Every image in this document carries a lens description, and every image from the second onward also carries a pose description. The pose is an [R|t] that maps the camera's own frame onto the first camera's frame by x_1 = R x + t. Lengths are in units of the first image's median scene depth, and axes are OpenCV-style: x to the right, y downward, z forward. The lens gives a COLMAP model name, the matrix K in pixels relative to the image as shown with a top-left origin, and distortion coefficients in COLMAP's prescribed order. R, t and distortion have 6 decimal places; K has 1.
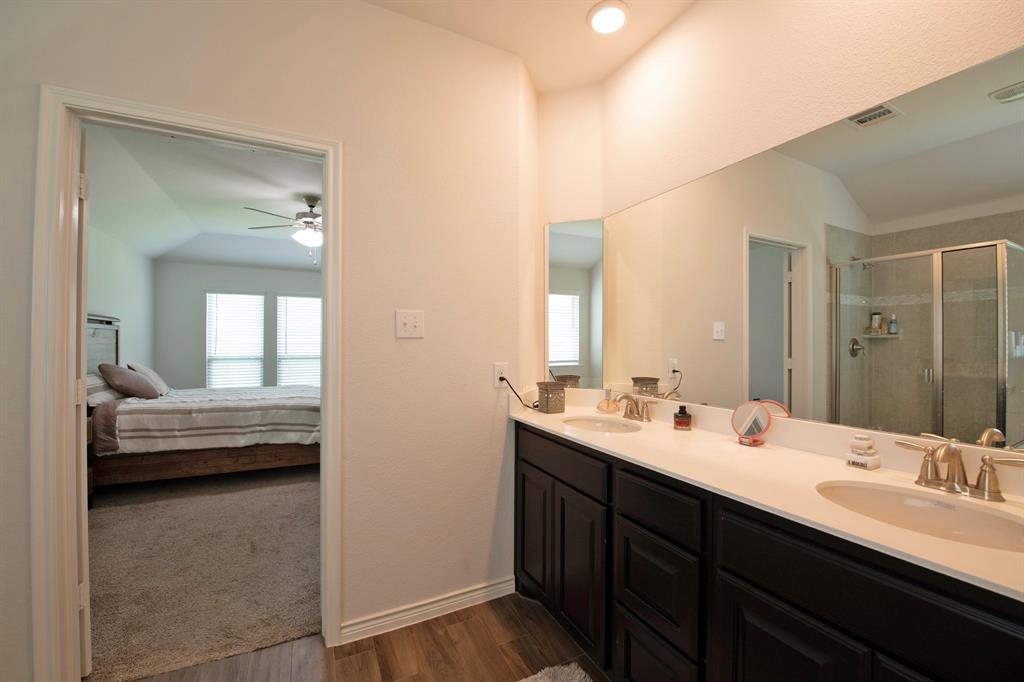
lens RADIAL K [[405.3, 0, 509.9], [0, 405.3, 340.0], [0, 0, 1]] dist [-0.016984, -0.002499]
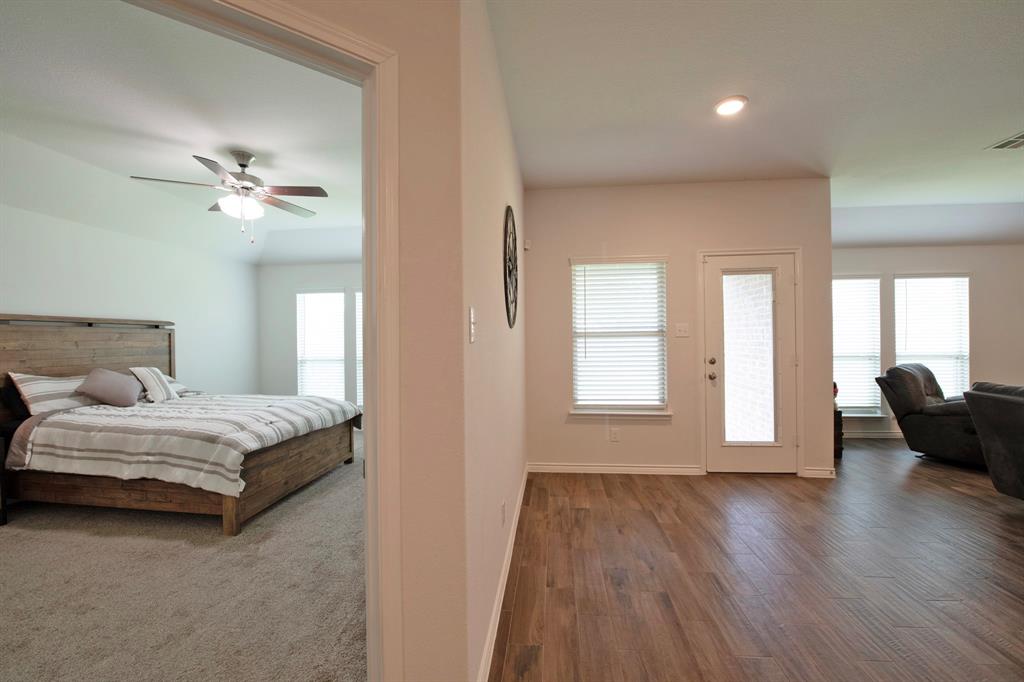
lens RADIAL K [[405.3, 0, 509.9], [0, 405.3, 340.0], [0, 0, 1]] dist [-0.016984, -0.002499]
pose [[0.833262, -0.008975, -0.552805, 0.386801], [0.015306, 0.999859, 0.006838, -0.002033], [0.552666, -0.014159, 0.833283, 0.755061]]
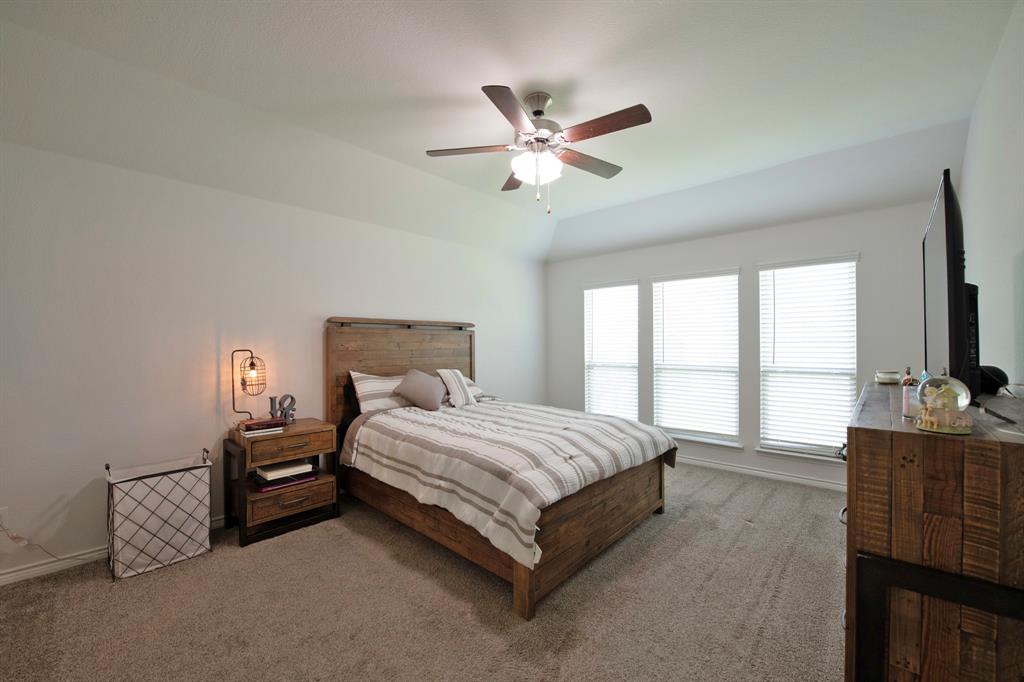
lens RADIAL K [[405.3, 0, 509.9], [0, 405.3, 340.0], [0, 0, 1]] dist [-0.016984, -0.002499]
pose [[0.346377, -0.011113, -0.938029, 0.031208], [0.010663, 0.999912, -0.007909, -0.003901], [0.938035, -0.007263, 0.346465, 0.887617]]
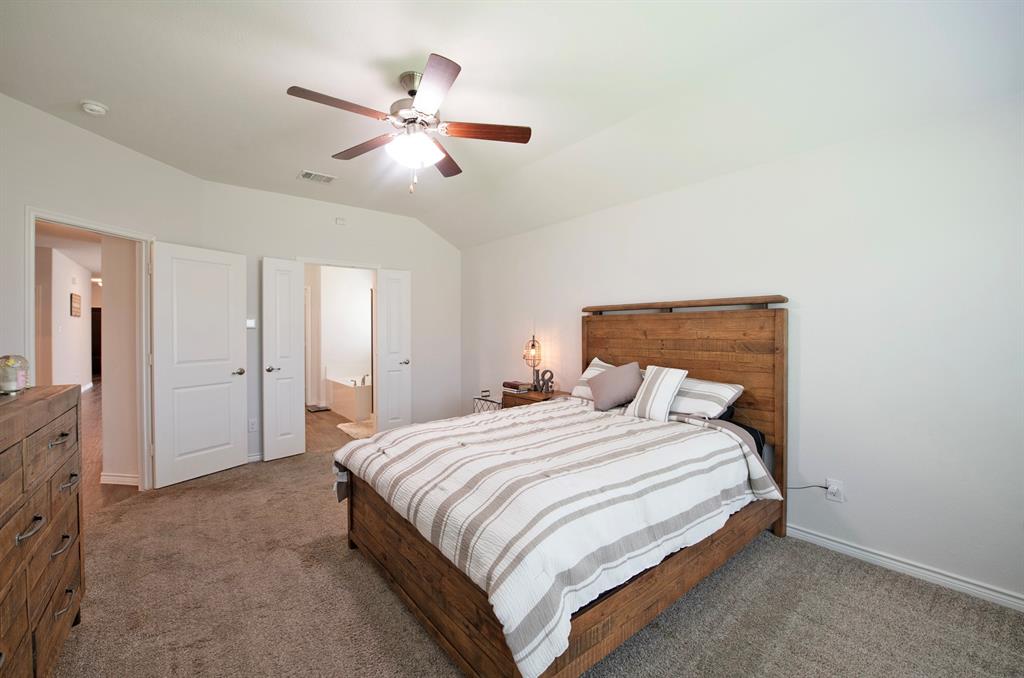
lens RADIAL K [[405.3, 0, 509.9], [0, 405.3, 338.0], [0, 0, 1]] dist [-0.016984, -0.002499]
pose [[-0.978438, -0.002605, -0.206526, -0.590334], [-0.004005, 0.999972, 0.006359, 0.004314], [0.206504, 0.007049, -0.978420, 1.816836]]
